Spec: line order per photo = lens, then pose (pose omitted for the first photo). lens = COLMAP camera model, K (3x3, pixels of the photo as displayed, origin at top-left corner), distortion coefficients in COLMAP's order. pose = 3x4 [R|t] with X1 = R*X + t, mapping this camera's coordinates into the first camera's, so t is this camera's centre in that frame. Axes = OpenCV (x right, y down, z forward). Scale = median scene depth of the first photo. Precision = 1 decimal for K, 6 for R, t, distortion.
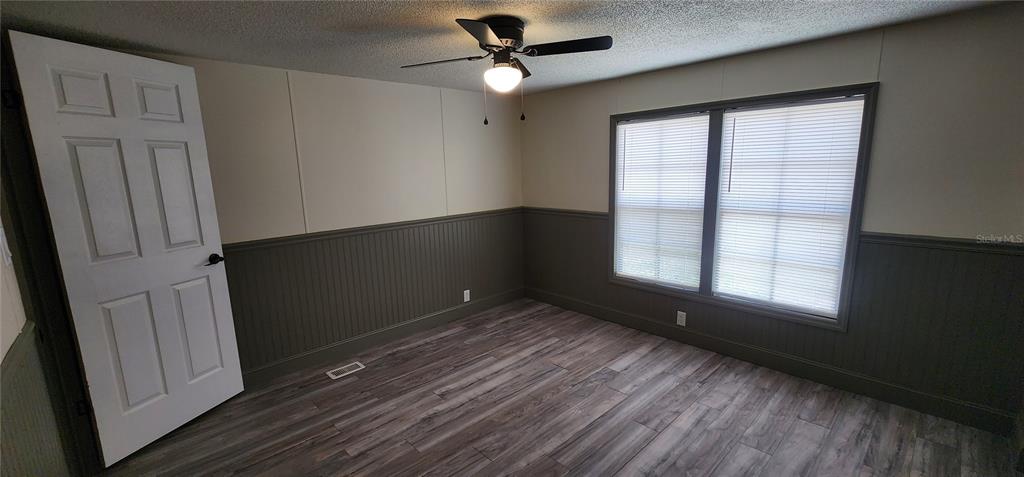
lens RADIAL K [[426.7, 0, 503.3], [0, 426.7, 231.2], [0, 0, 1]] dist [-0.000335, 0.000866]
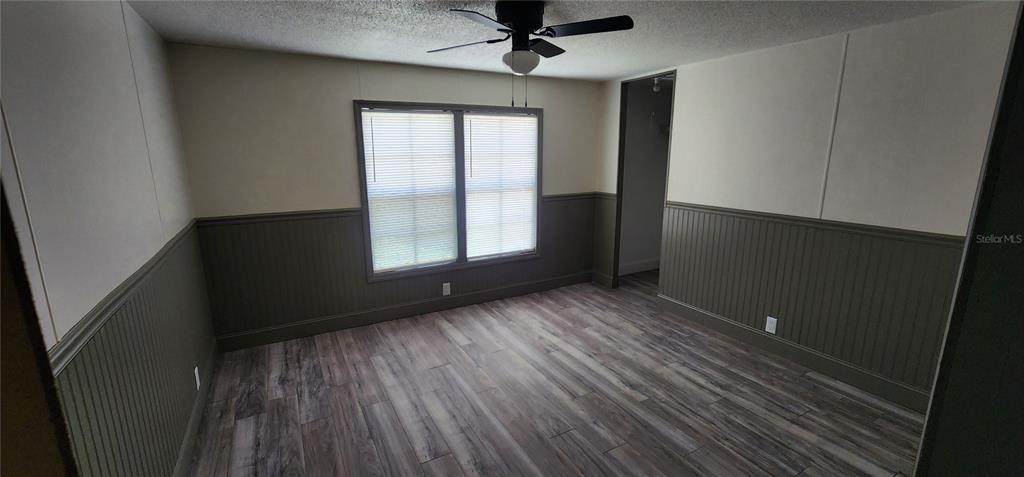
lens RADIAL K [[426.7, 0, 524.6], [0, 426.7, 241.3], [0, 0, 1]] dist [-0.000335, 0.000866]
pose [[0.217173, -0.183139, 0.958799, -0.669382], [0.142396, 0.977679, 0.154492, -0.076667], [-0.965691, 0.102978, 0.238404, 0.536345]]
